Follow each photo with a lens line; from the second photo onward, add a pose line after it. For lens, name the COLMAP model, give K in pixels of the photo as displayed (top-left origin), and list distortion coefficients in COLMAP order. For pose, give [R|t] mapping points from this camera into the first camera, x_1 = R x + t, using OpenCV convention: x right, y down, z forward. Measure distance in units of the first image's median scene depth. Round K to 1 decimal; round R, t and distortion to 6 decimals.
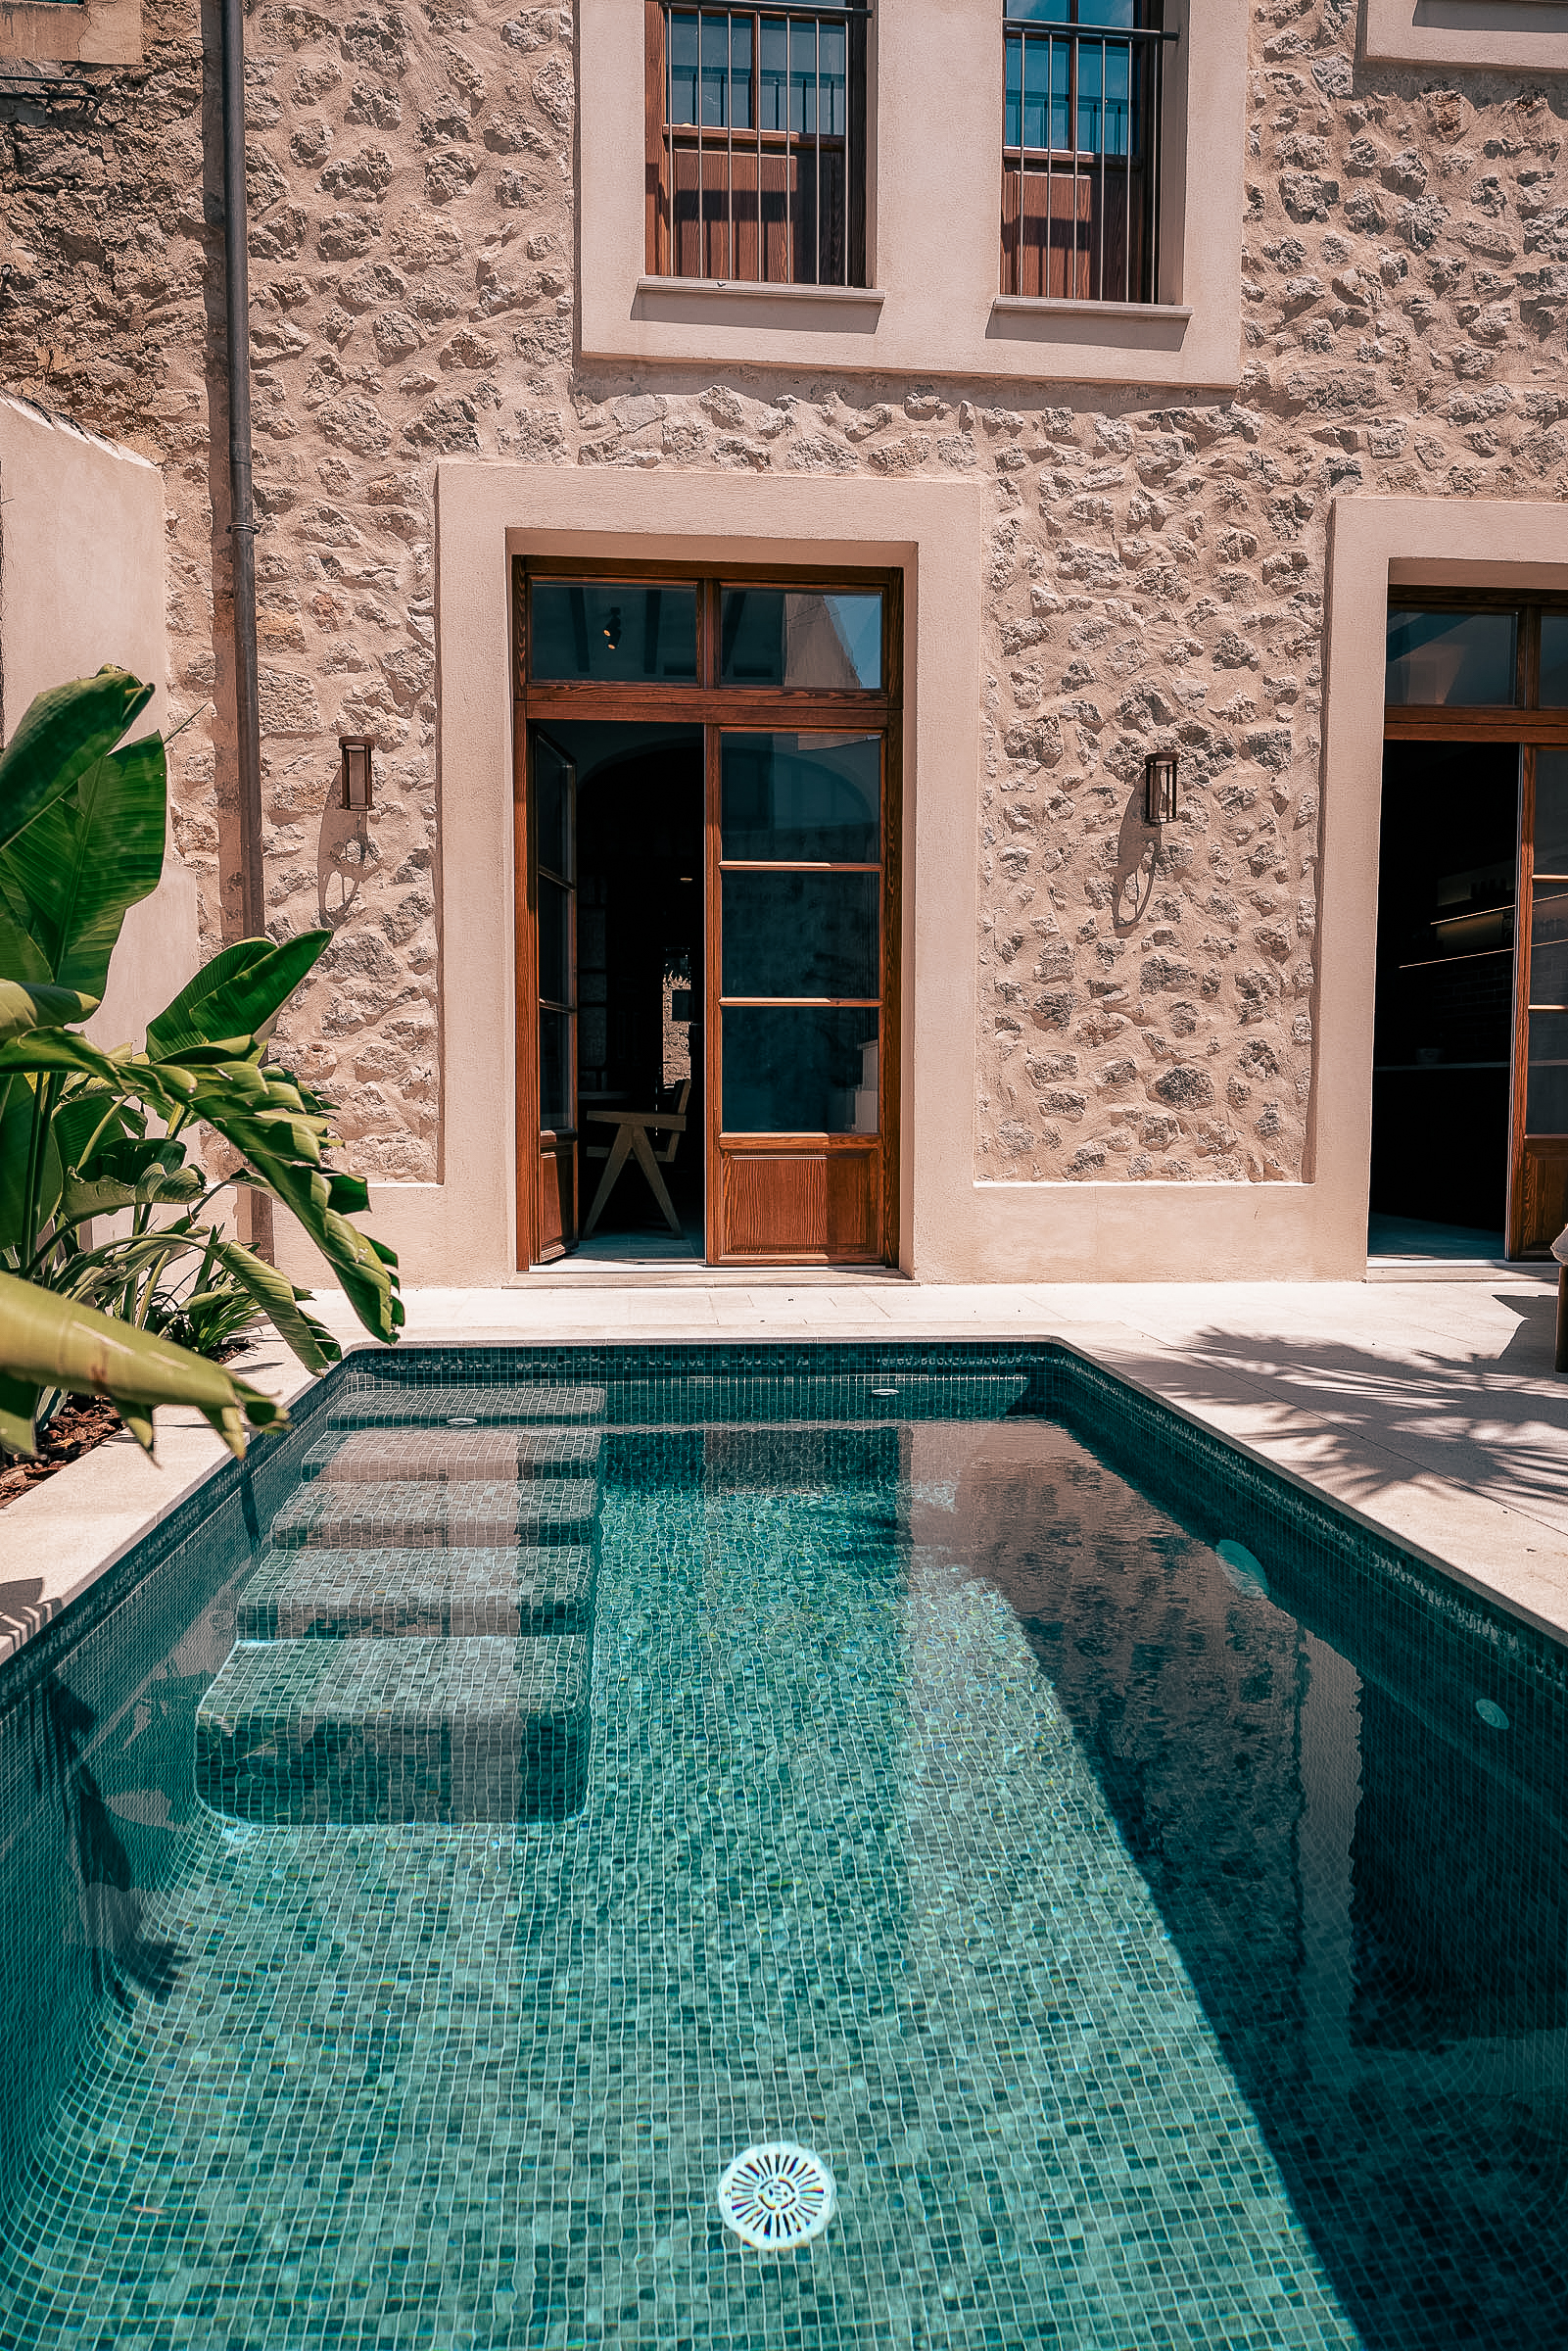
lens RADIAL K [[1602.0, 0, 779.6], [0, 1602.0, 1183.5], [0, 0, 1]] dist [0.004563, 0.005021]
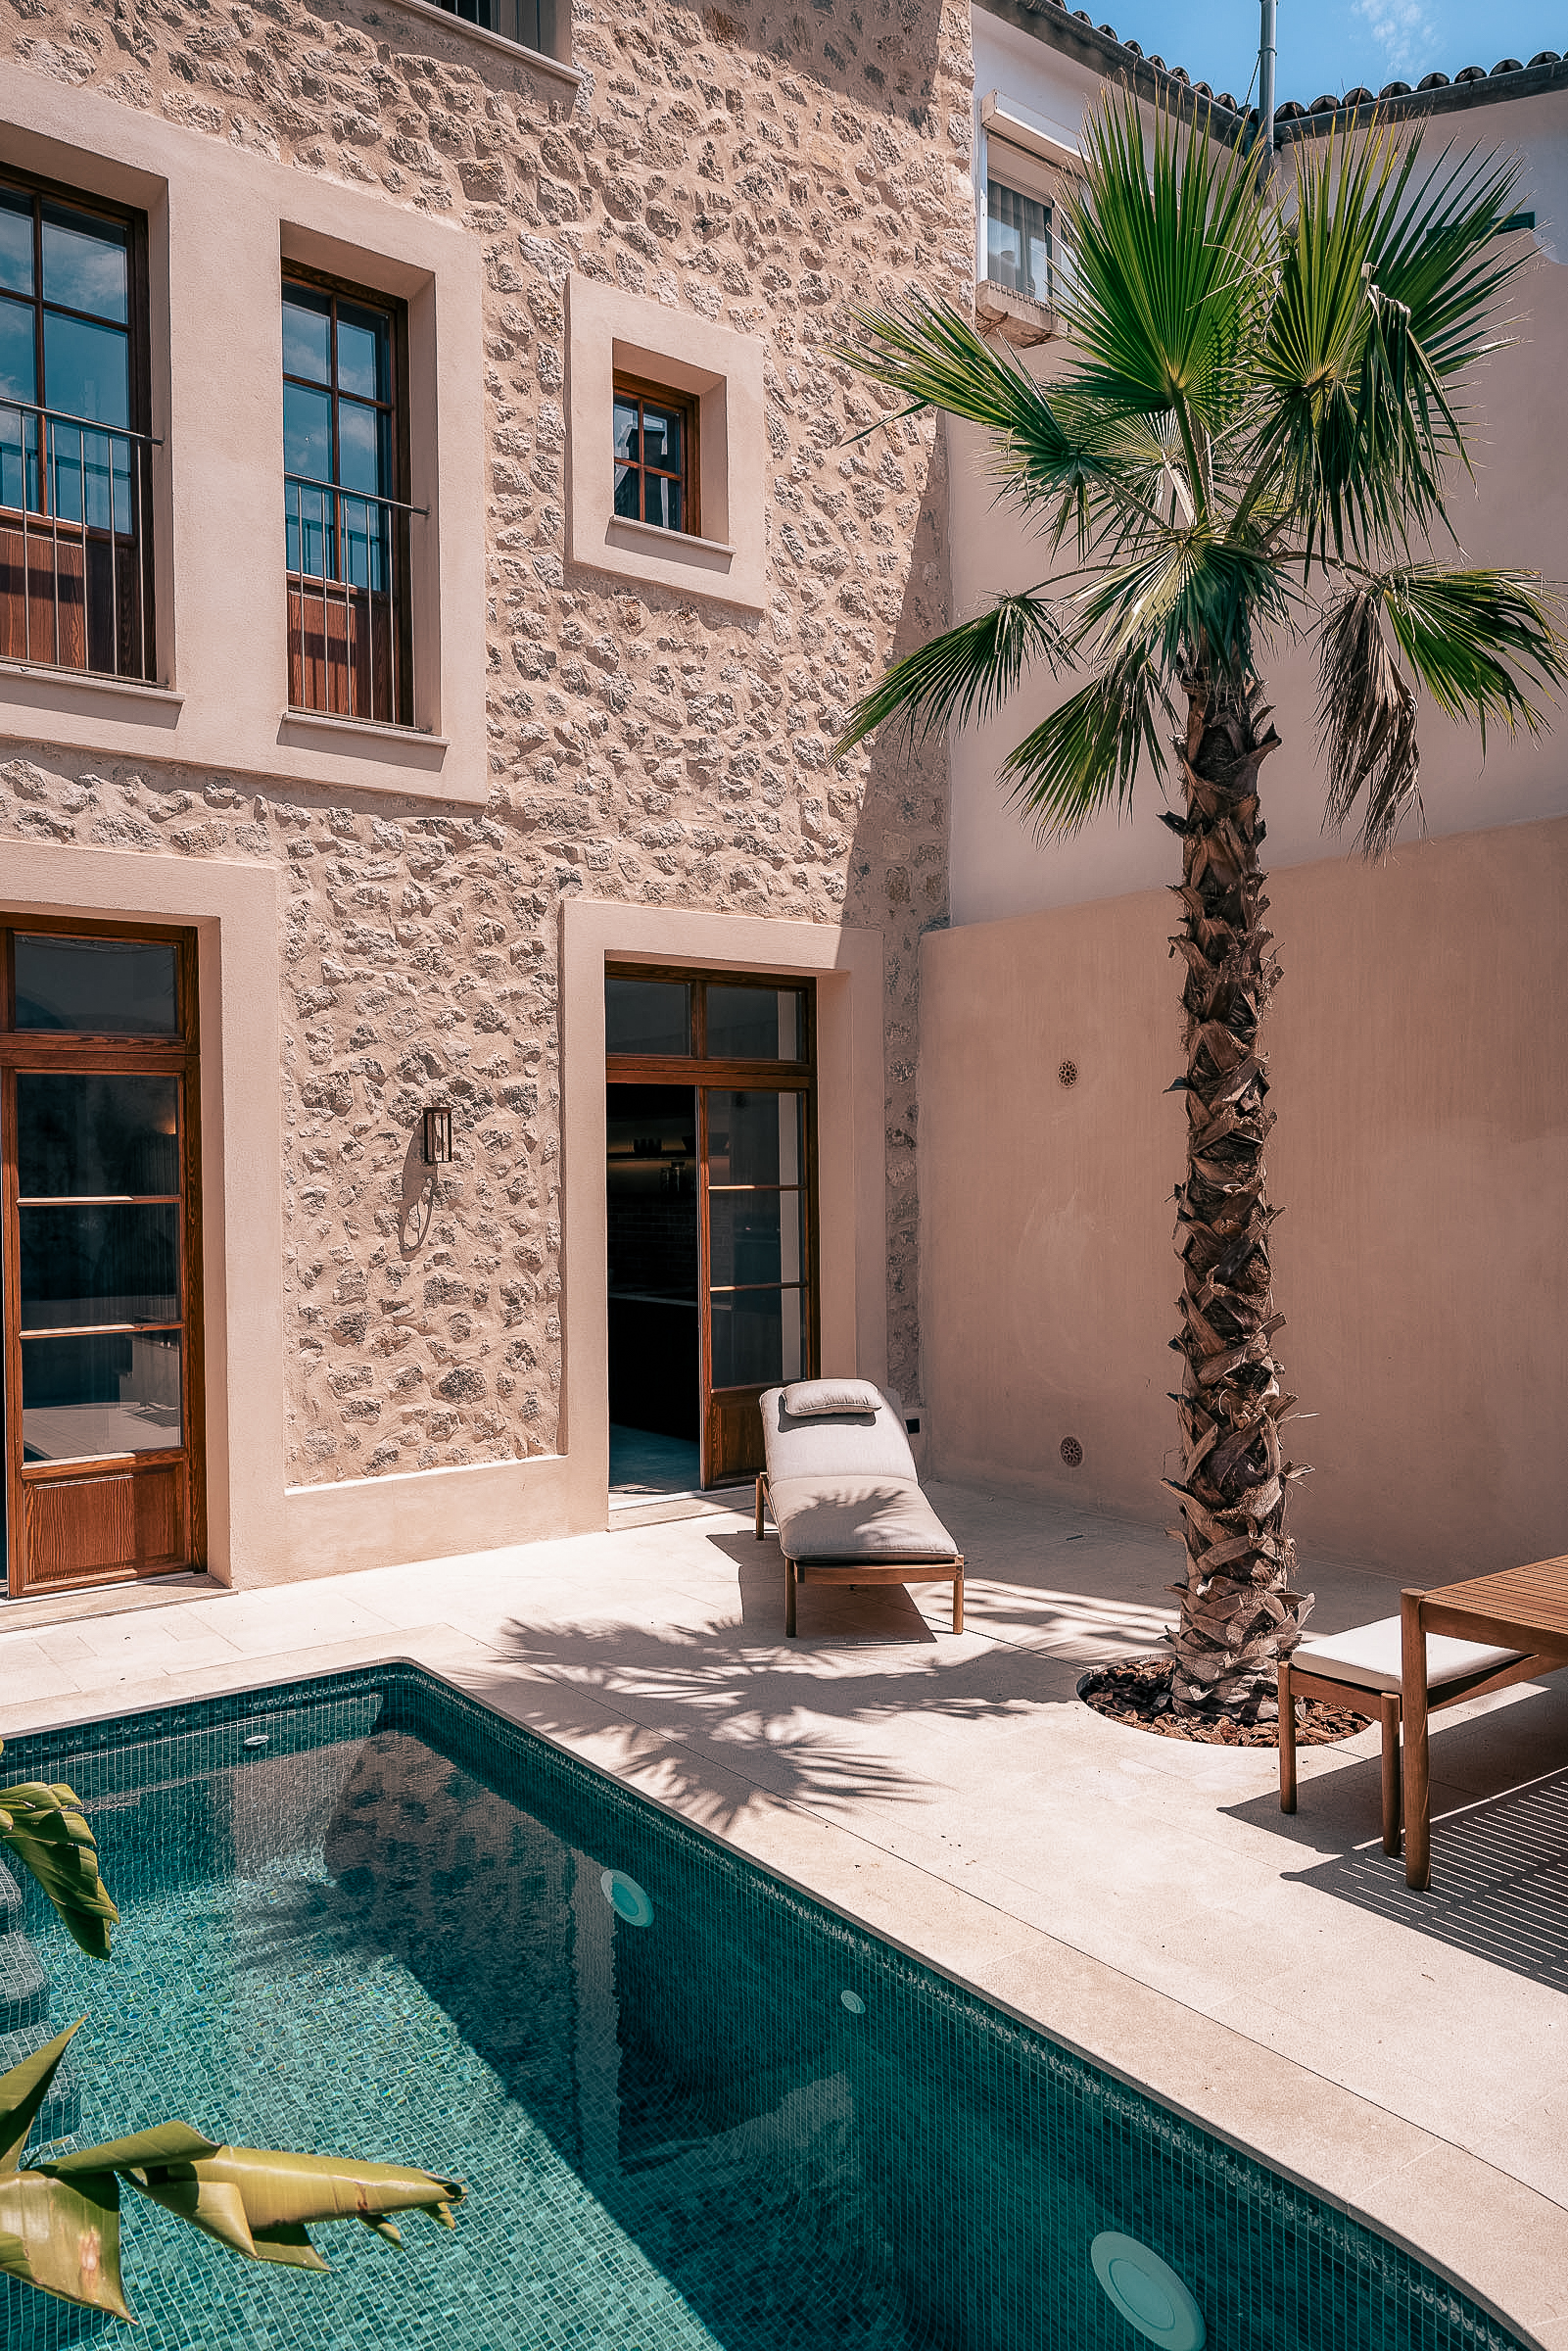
lens RADIAL K [[1602.0, 0, 781.2], [0, 1602.0, 1175.6], [0, 0, 1]] dist [0.004563, 0.005021]
pose [[0.853063, -0.014673, 0.521602, -0.158527], [0.044979, 0.997952, -0.045489, -0.150648], [-0.519866, 0.062266, 0.851976, -0.127954]]
